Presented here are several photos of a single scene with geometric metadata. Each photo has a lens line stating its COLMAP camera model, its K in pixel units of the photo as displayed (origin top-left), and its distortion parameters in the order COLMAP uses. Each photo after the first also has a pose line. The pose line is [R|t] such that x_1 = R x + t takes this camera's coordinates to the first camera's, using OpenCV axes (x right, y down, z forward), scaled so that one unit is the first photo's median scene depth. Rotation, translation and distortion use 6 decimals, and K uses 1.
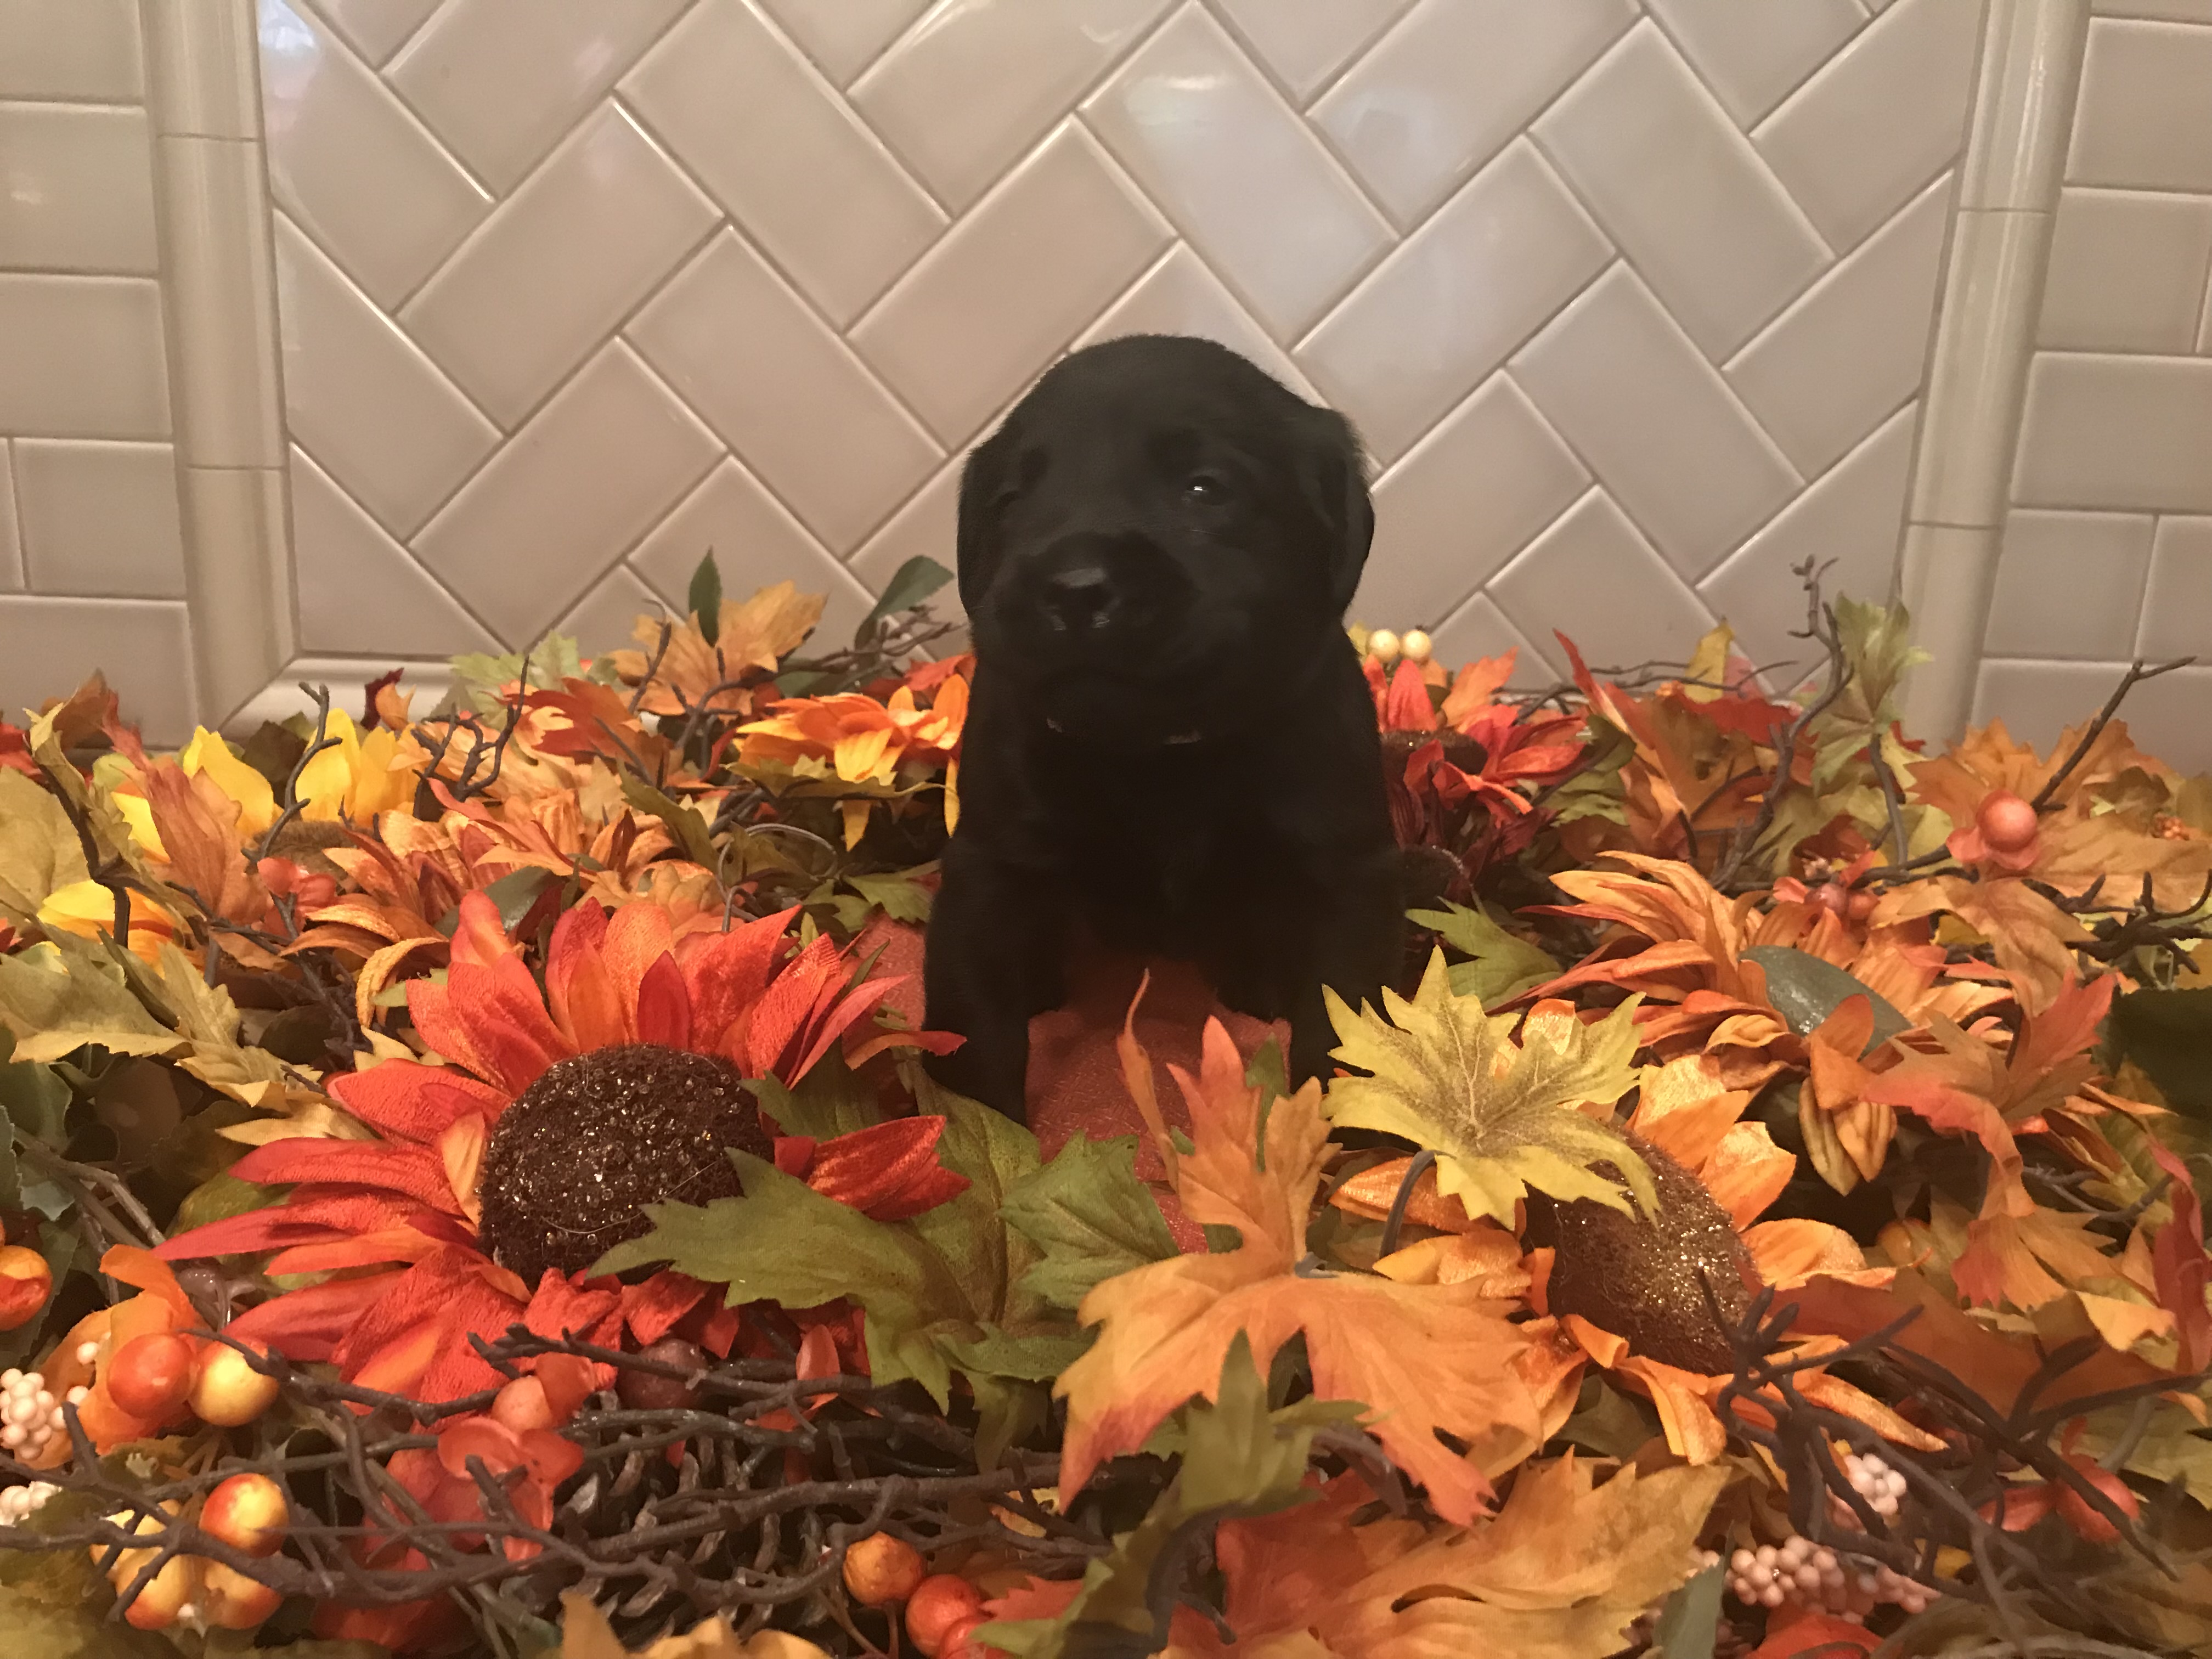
lens RADIAL K [[1837.6, 0, 1112.3], [0, 1837.6, 835.7], [0, 0, 1]] dist [-0.018909, 0.015529]
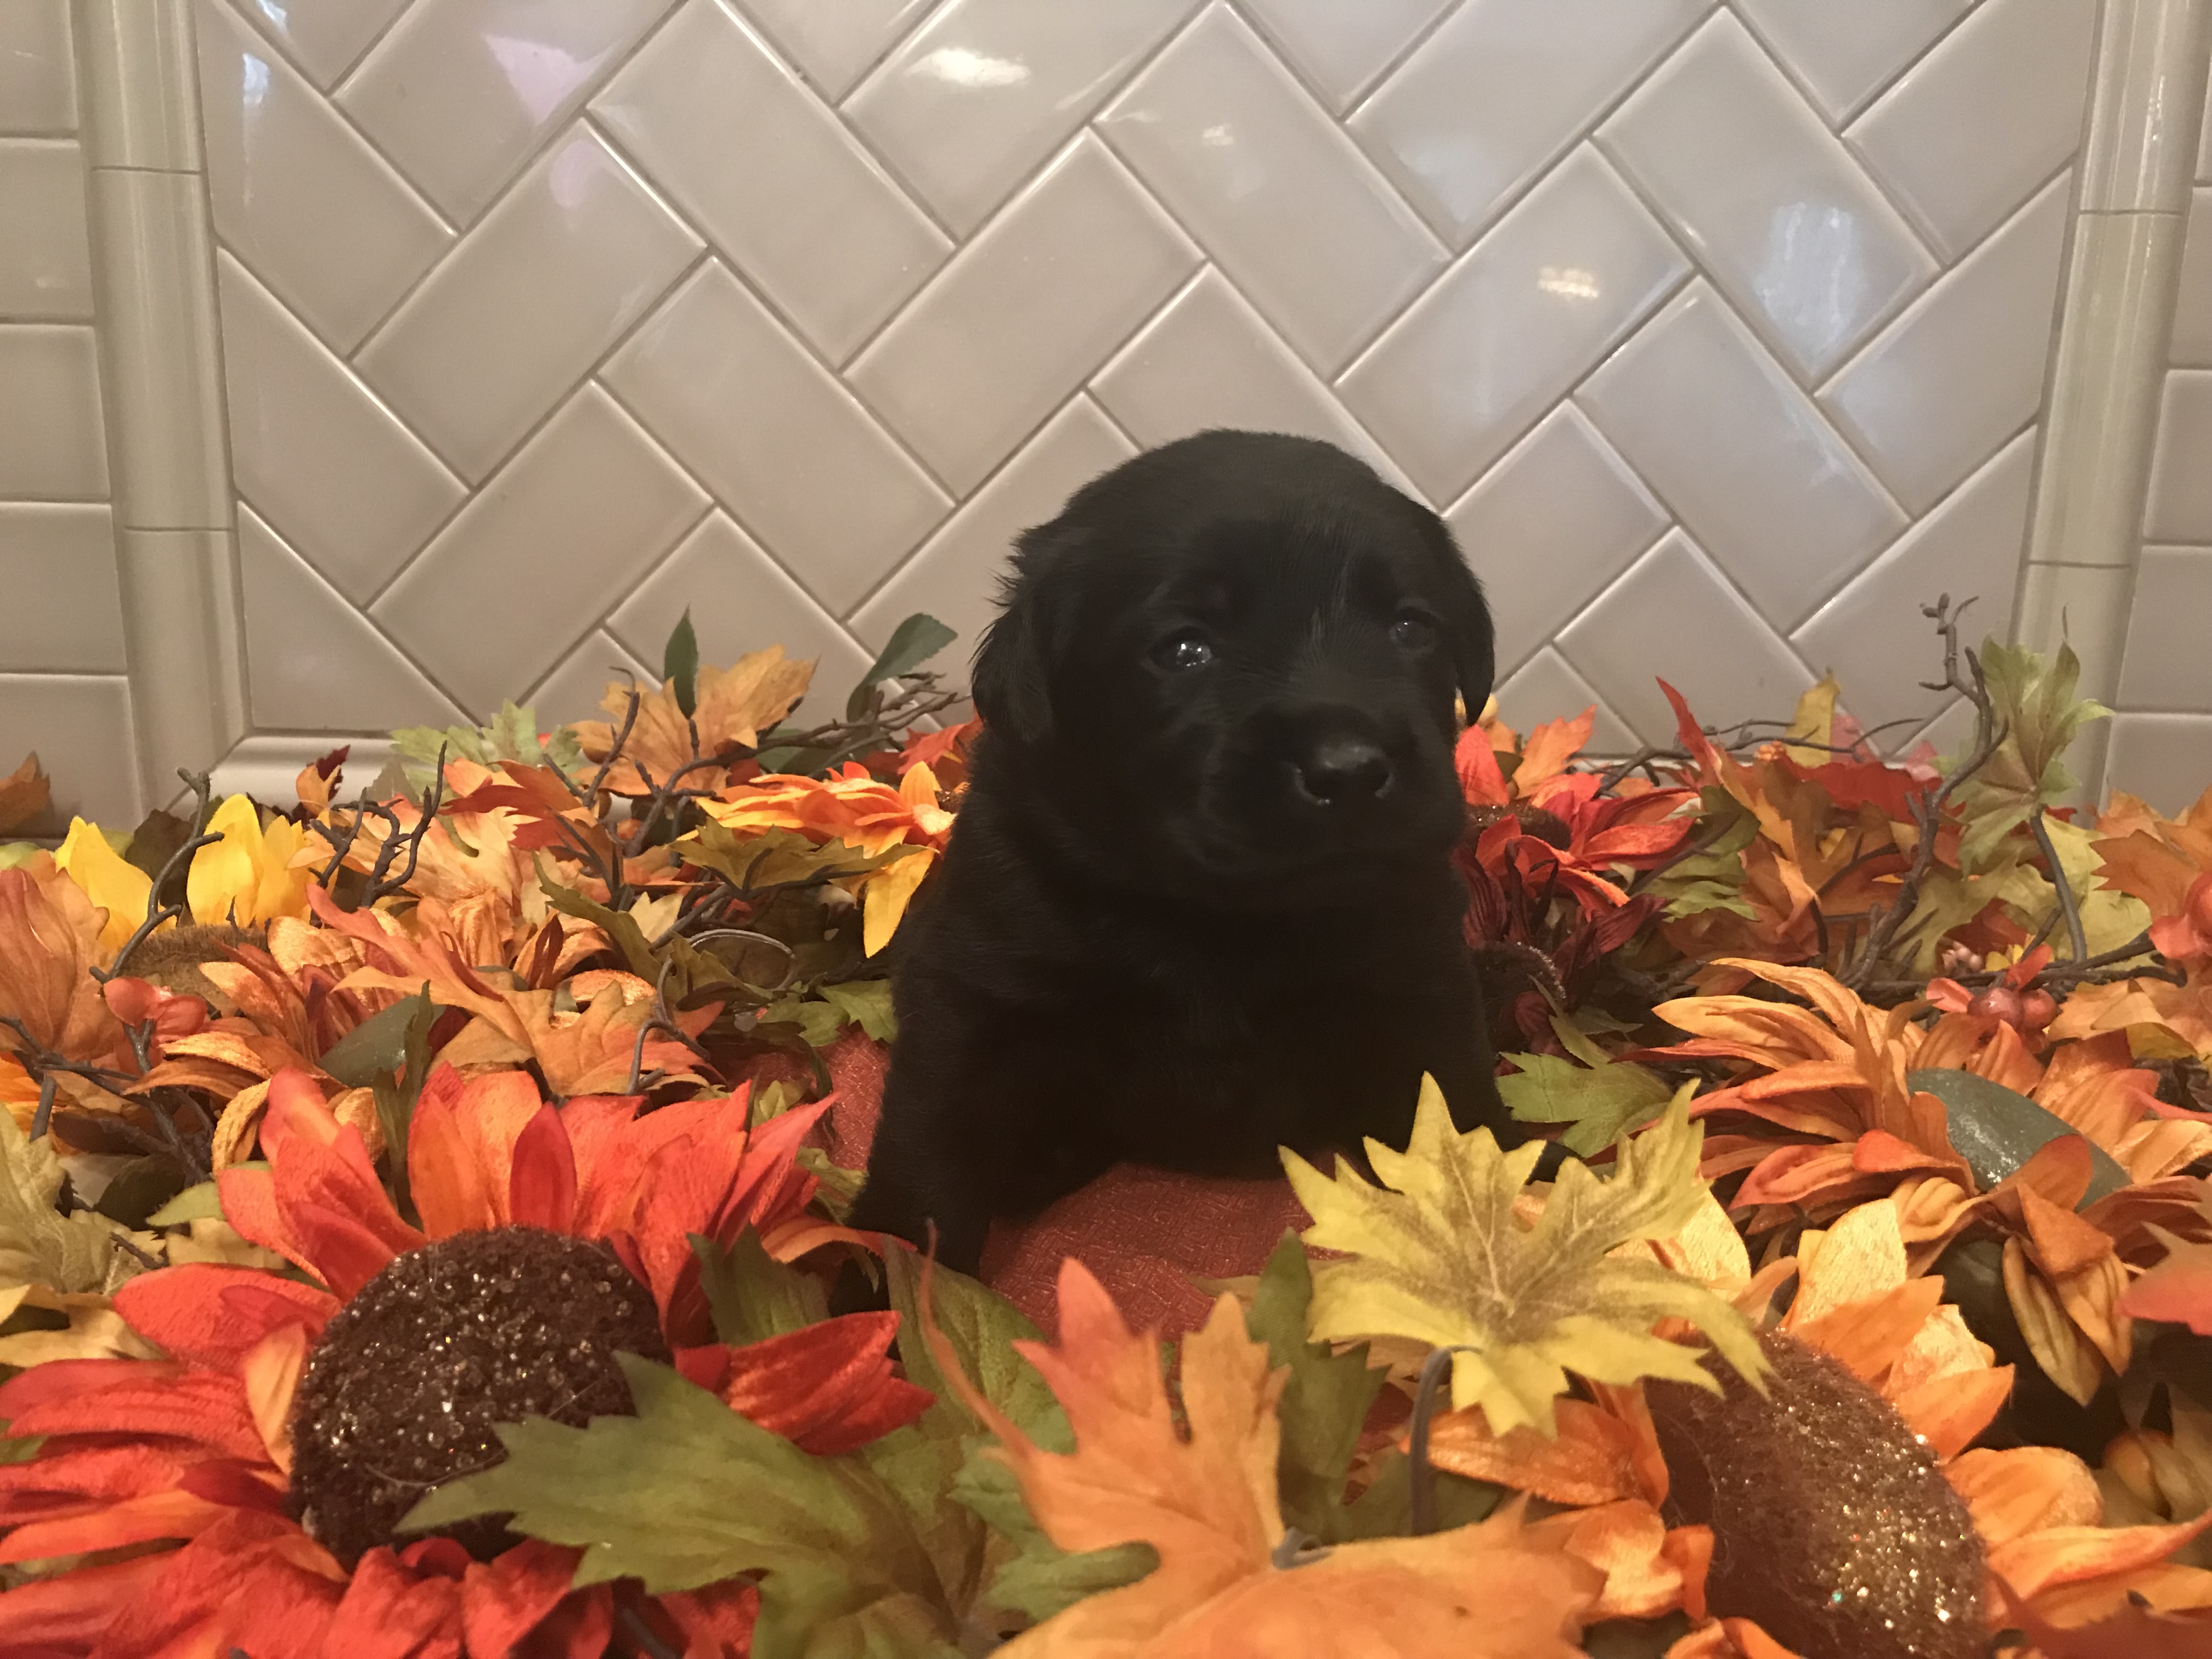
lens RADIAL K [[1837.6, 0, 1115.4], [0, 1837.6, 826.5], [0, 0, 1]] dist [-0.018909, 0.015529]
pose [[0.999616, -0.011772, -0.025082, 0.012006], [0.010757, 0.999134, -0.040198, -0.013006], [0.025534, 0.039913, 0.998877, 0.123033]]
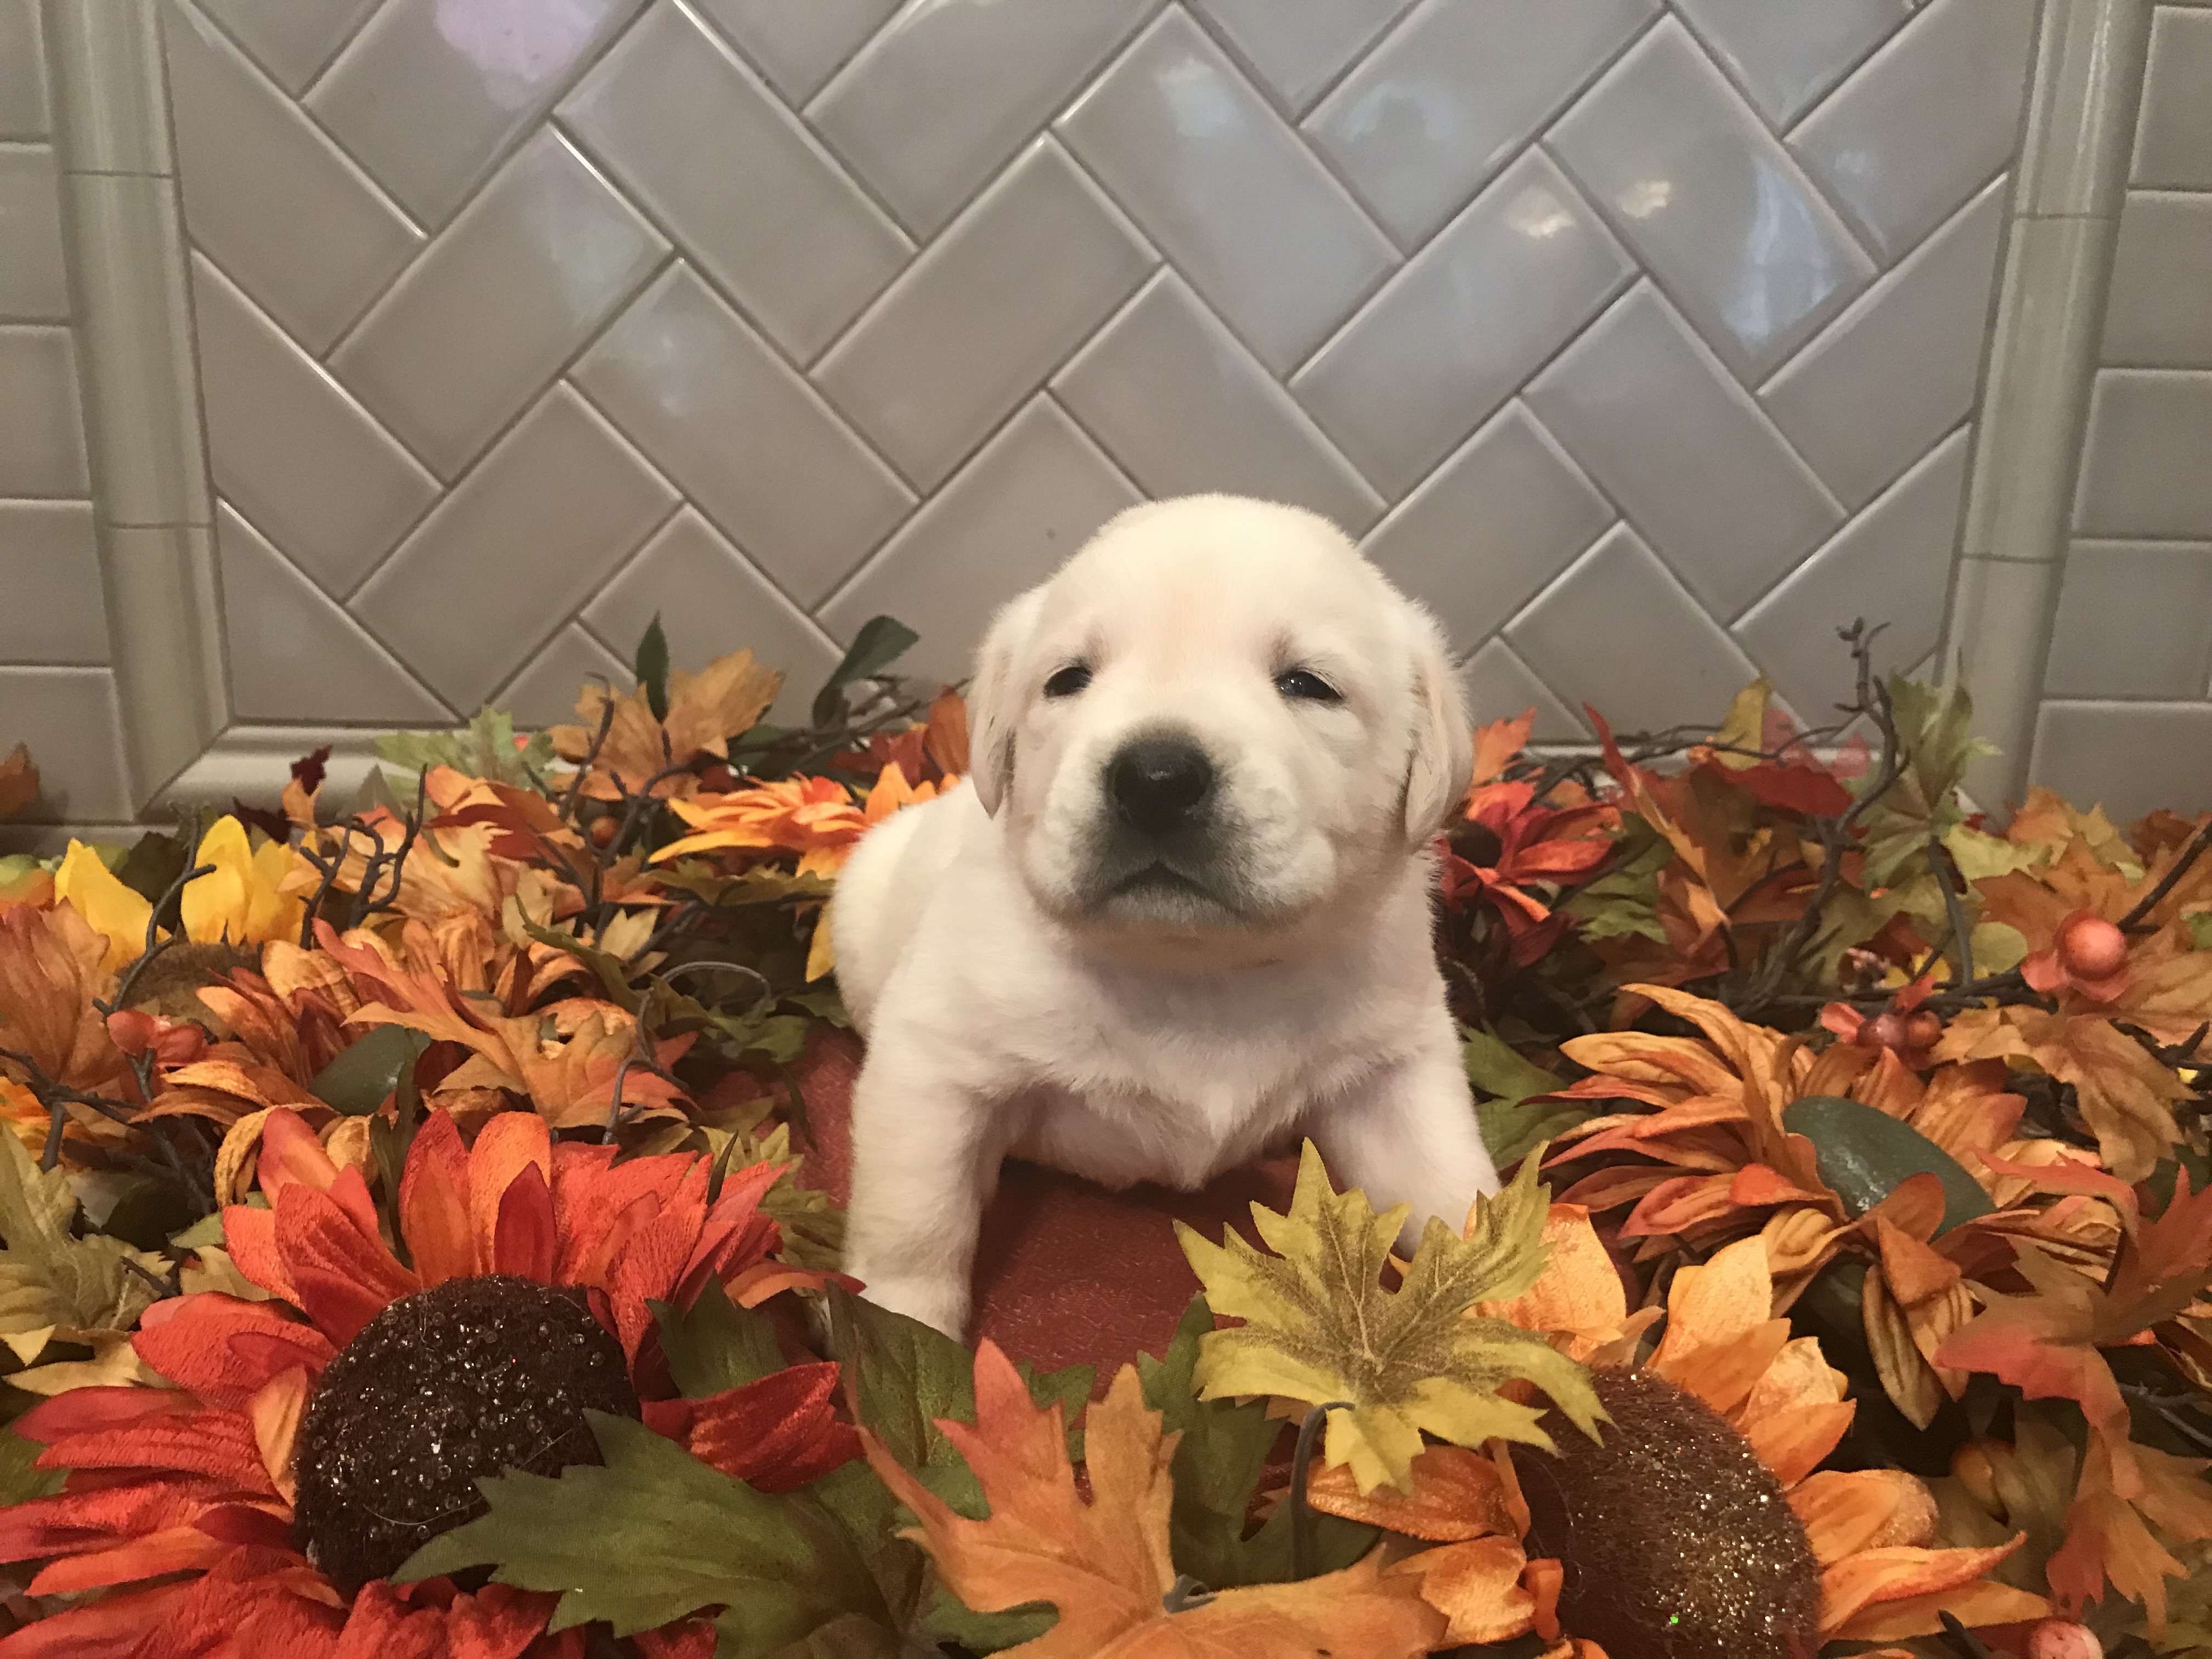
lens RADIAL K [[1837.6, 0, 1116.5], [0, 1837.6, 829.3], [0, 0, 1]] dist [-0.018909, 0.015529]
pose [[0.999785, -0.012321, -0.016666, 0.027854], [0.012417, 0.999907, 0.005626, -0.053399], [0.016595, -0.005832, 0.999845, 0.084881]]
